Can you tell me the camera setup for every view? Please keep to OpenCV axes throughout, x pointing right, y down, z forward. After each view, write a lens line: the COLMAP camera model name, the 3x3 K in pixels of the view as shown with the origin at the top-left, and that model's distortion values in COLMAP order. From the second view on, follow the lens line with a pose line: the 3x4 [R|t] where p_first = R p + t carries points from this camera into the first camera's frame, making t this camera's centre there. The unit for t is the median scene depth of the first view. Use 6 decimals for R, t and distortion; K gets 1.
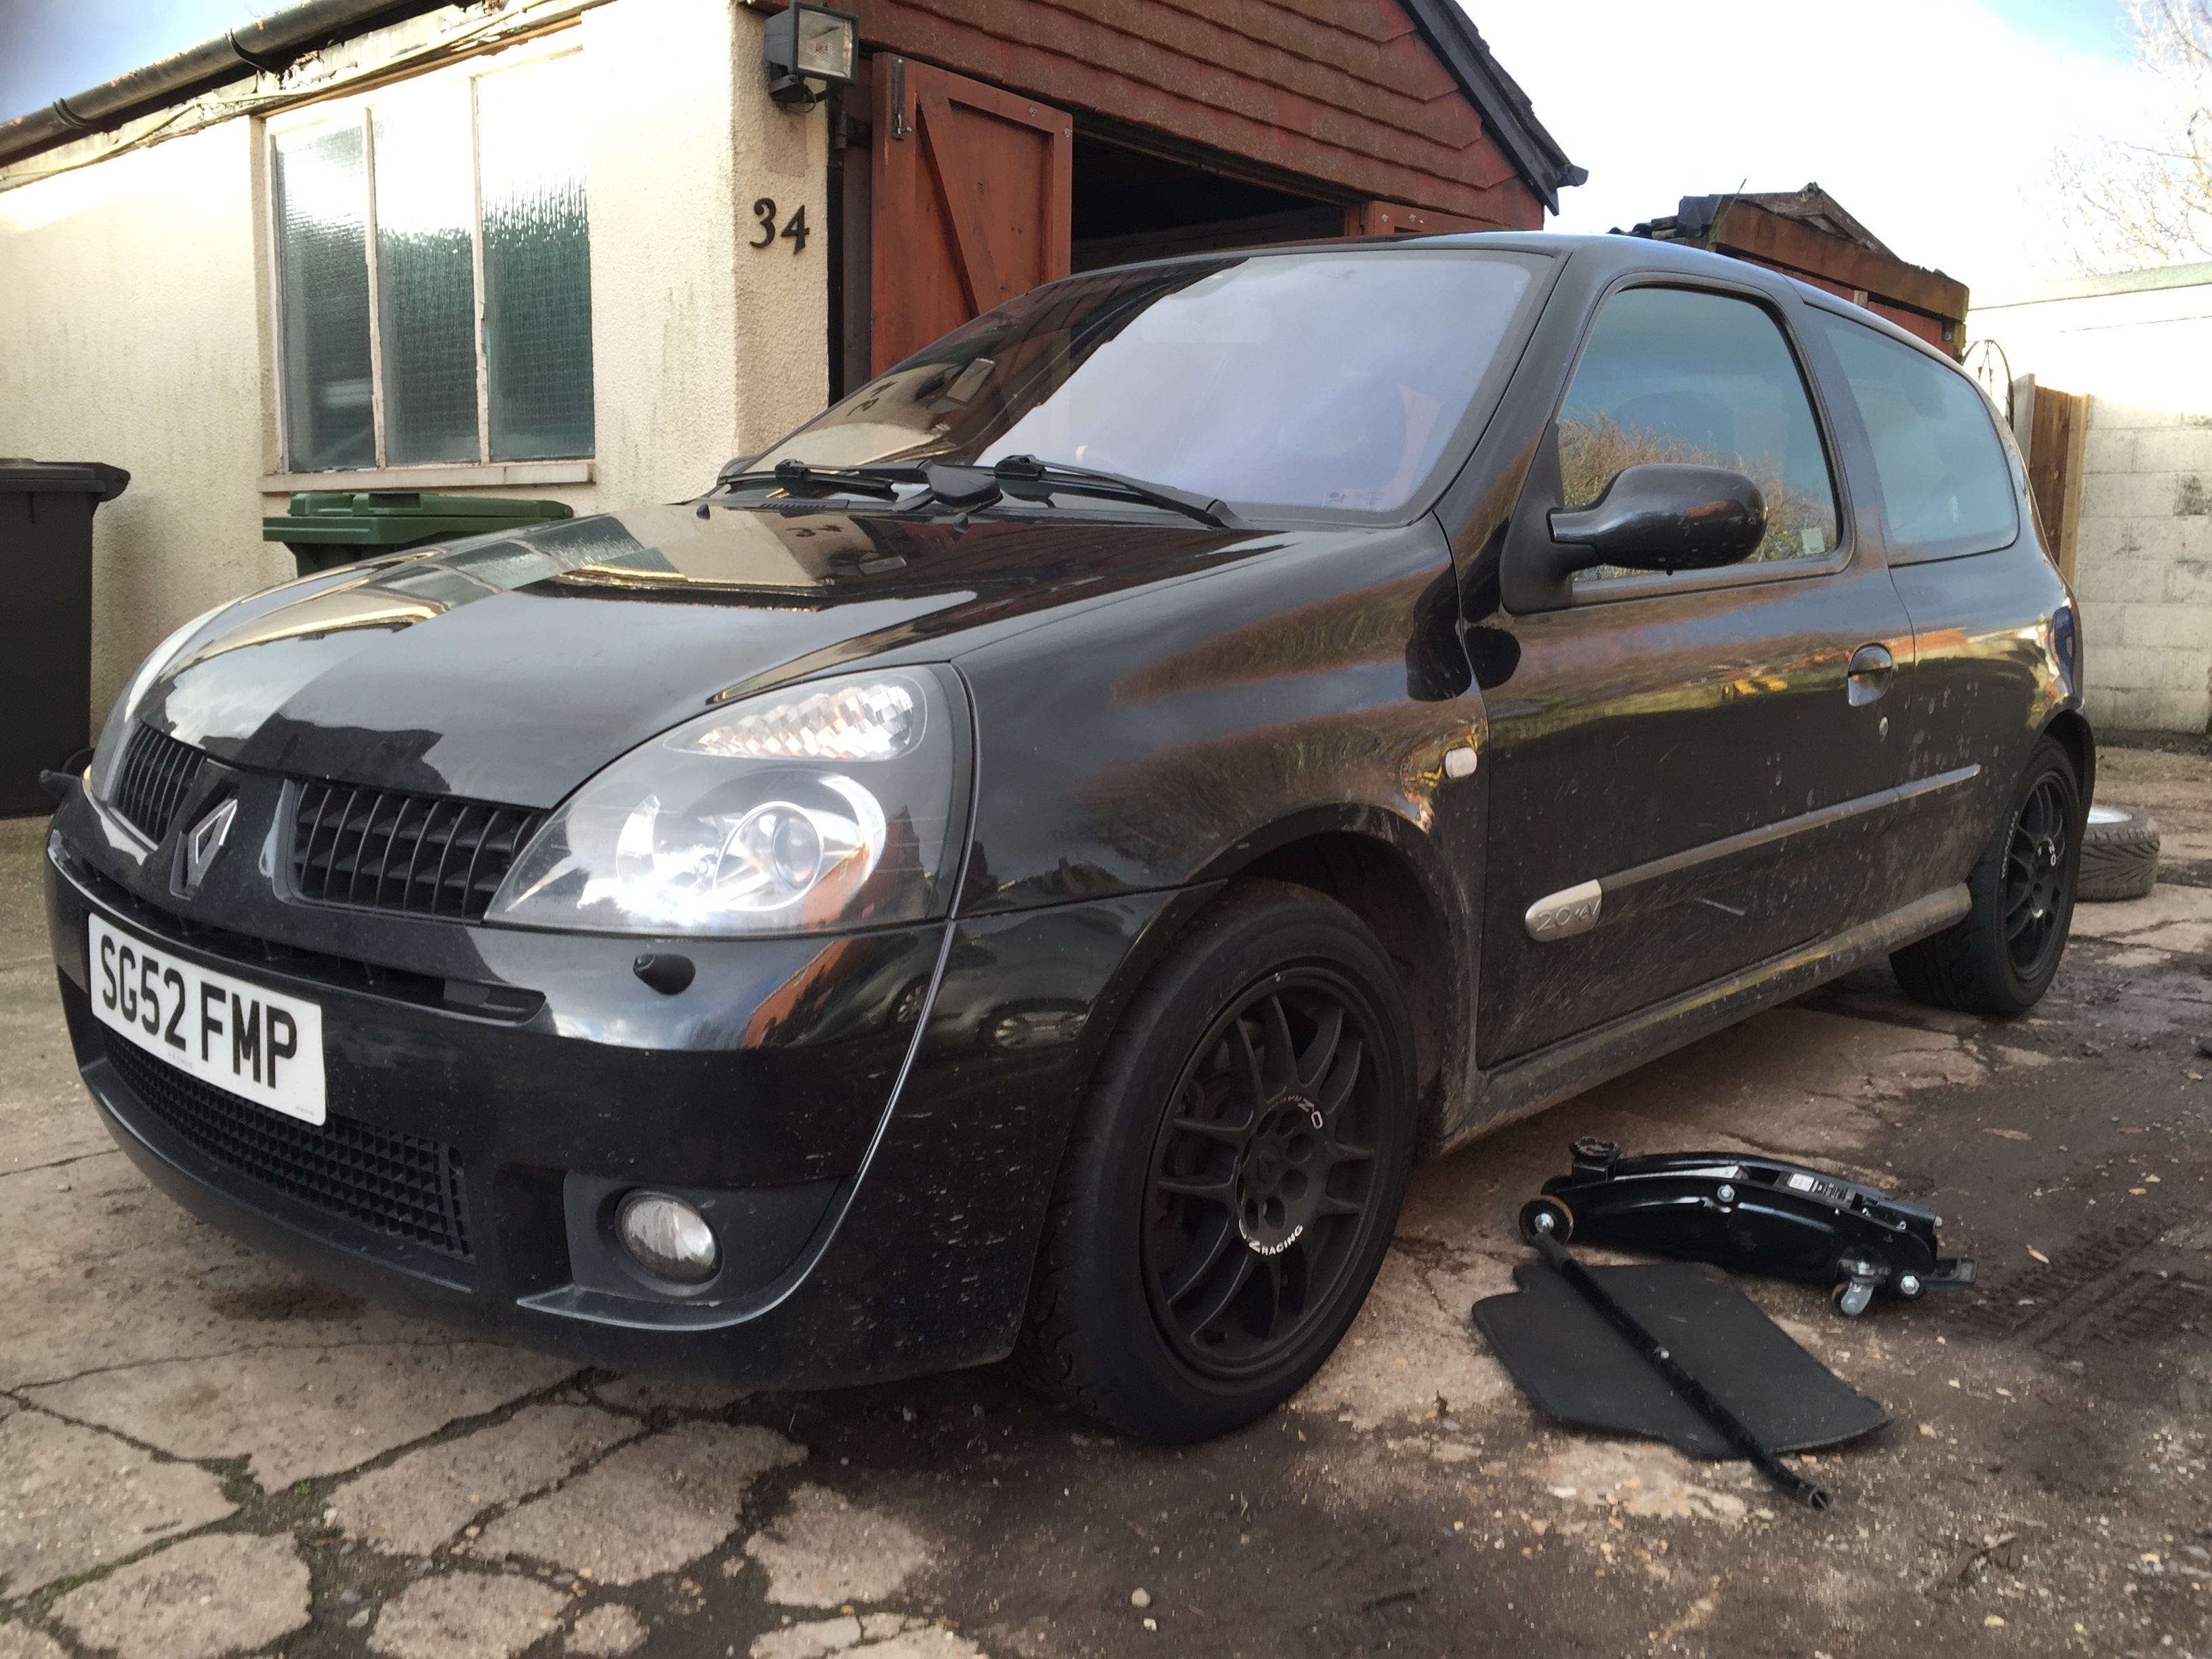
lens RADIAL K [[1882.4, 0, 1089.6], [0, 1882.4, 835.6], [0, 0, 1]] dist [0.052152, -0.076241]
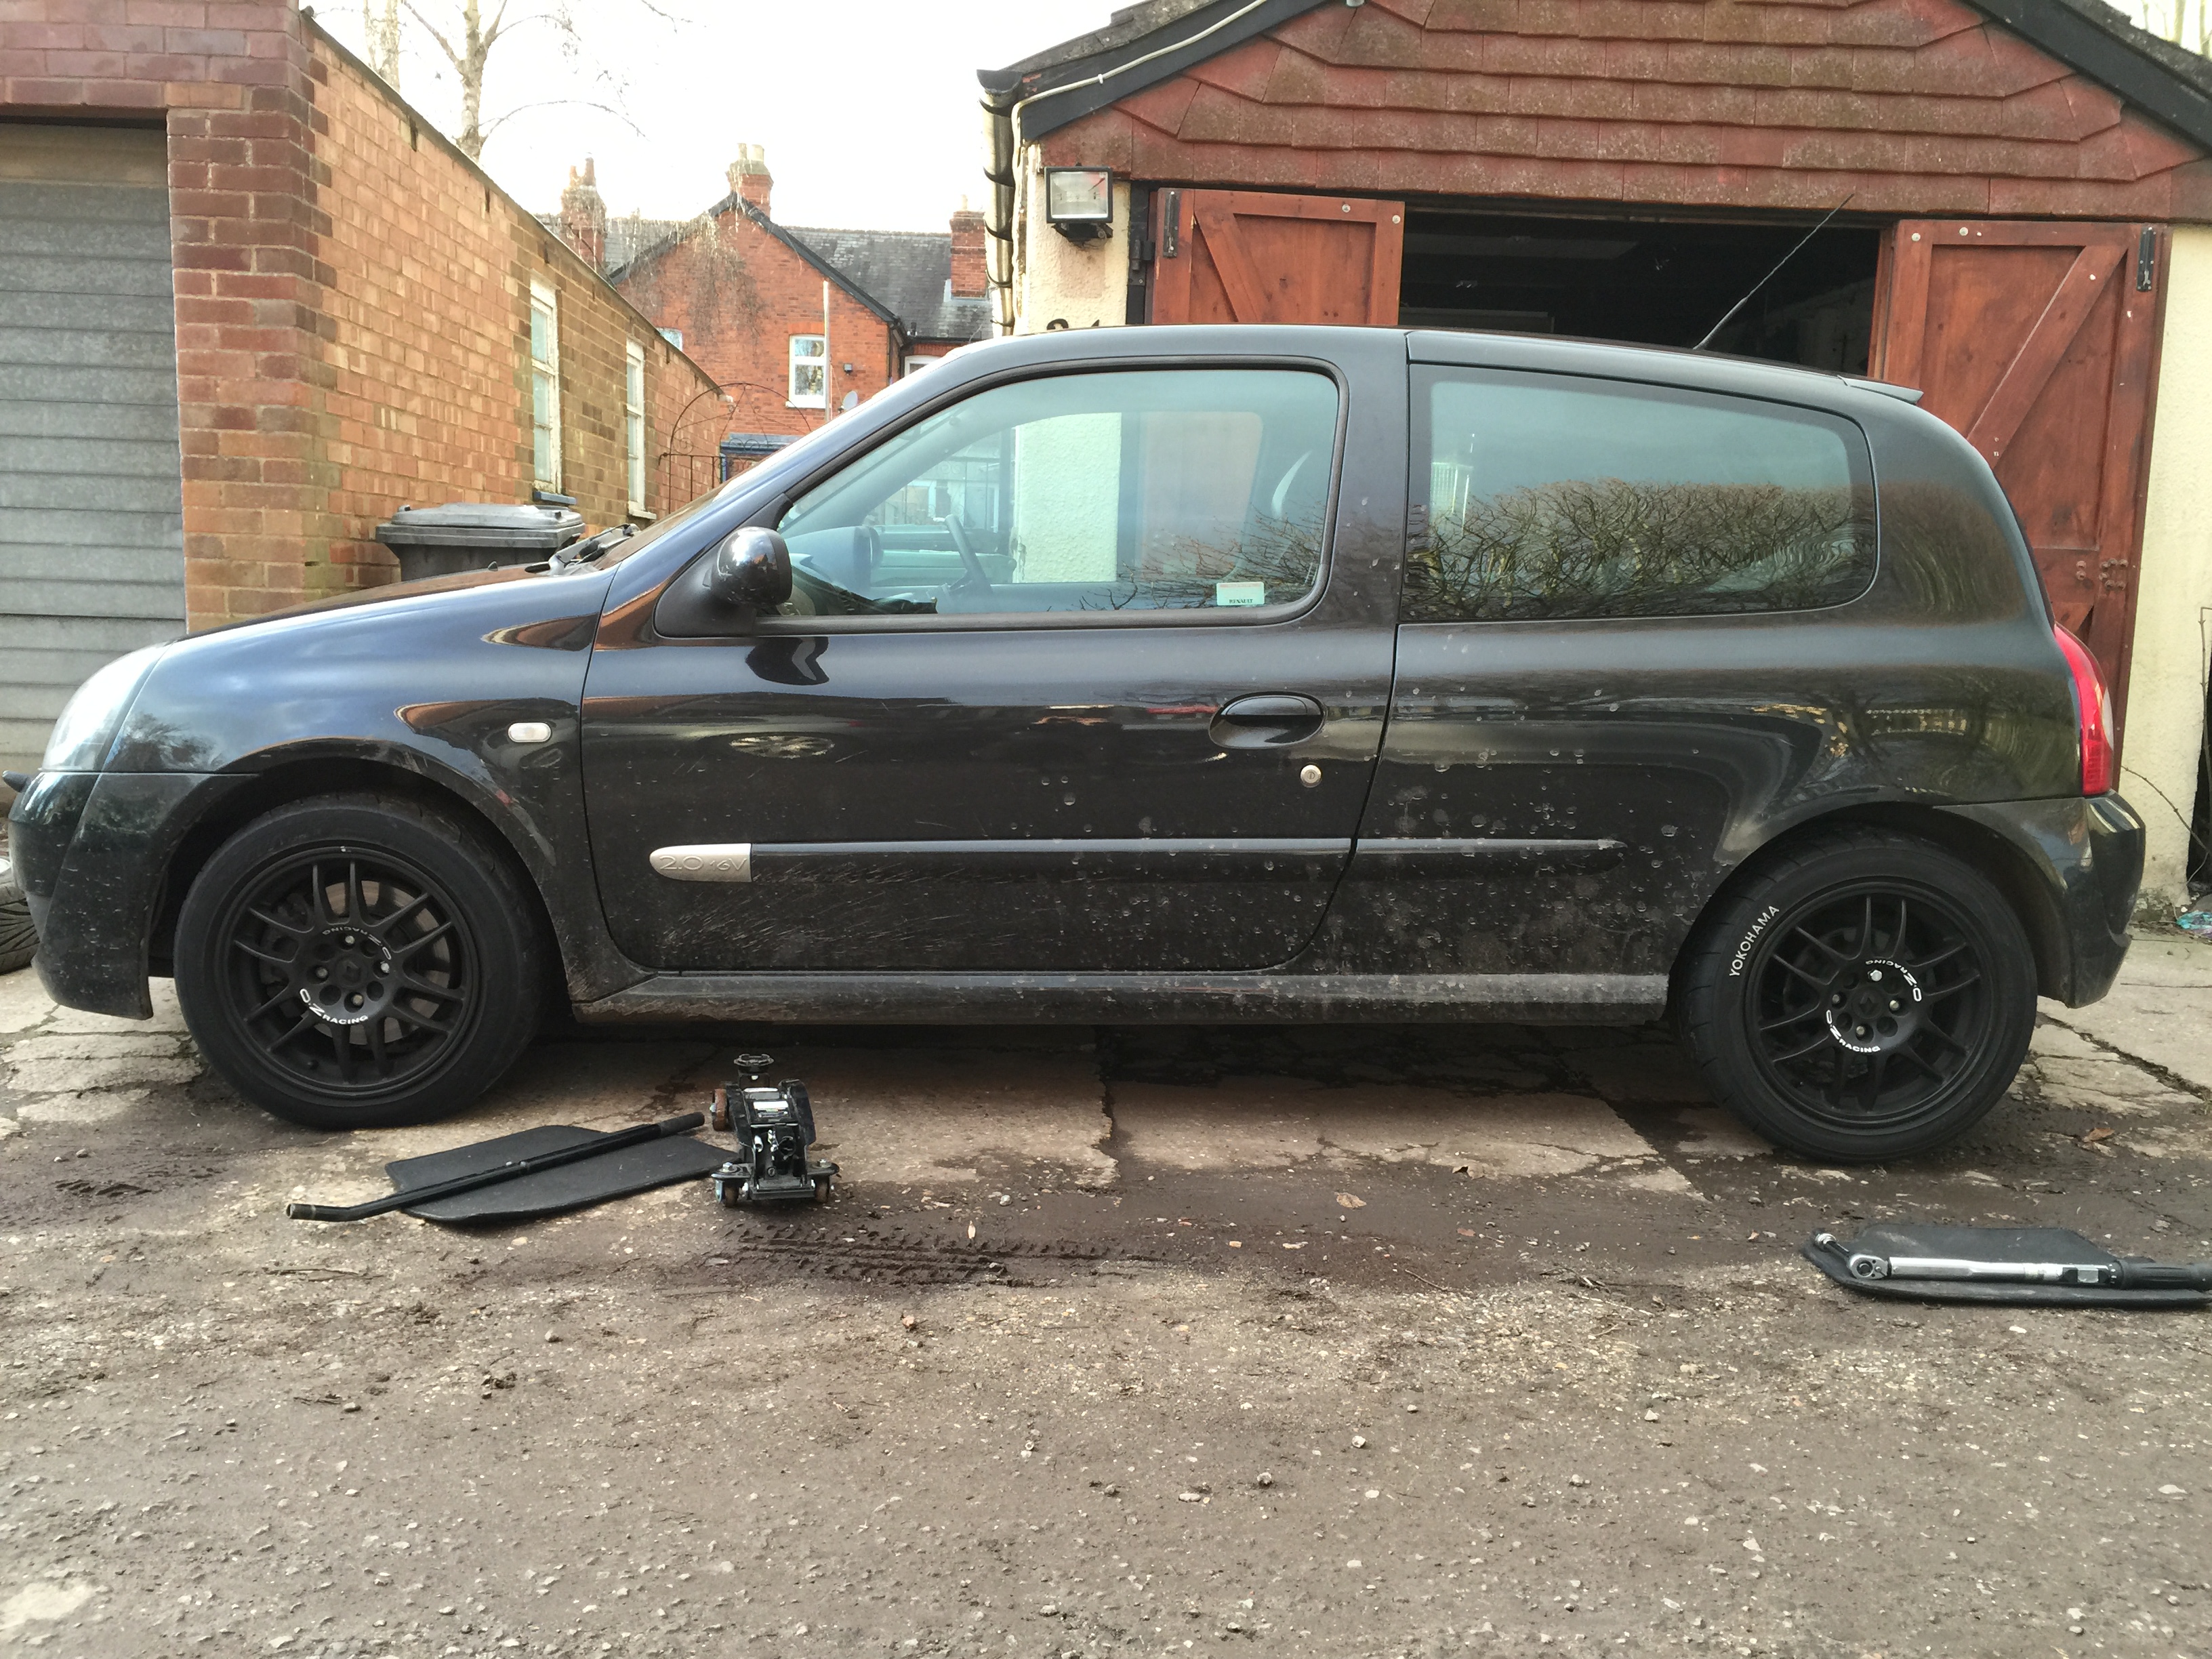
lens RADIAL K [[1882.4, 0, 1096.9], [0, 1882.4, 837.8], [0, 0, 1]] dist [0.052152, -0.076241]
pose [[0.680489, 0.101664, -0.725671, 0.708168], [-0.124880, 0.991931, 0.021861, -0.019981], [0.722038, 0.075746, 0.687694, 0.154513]]
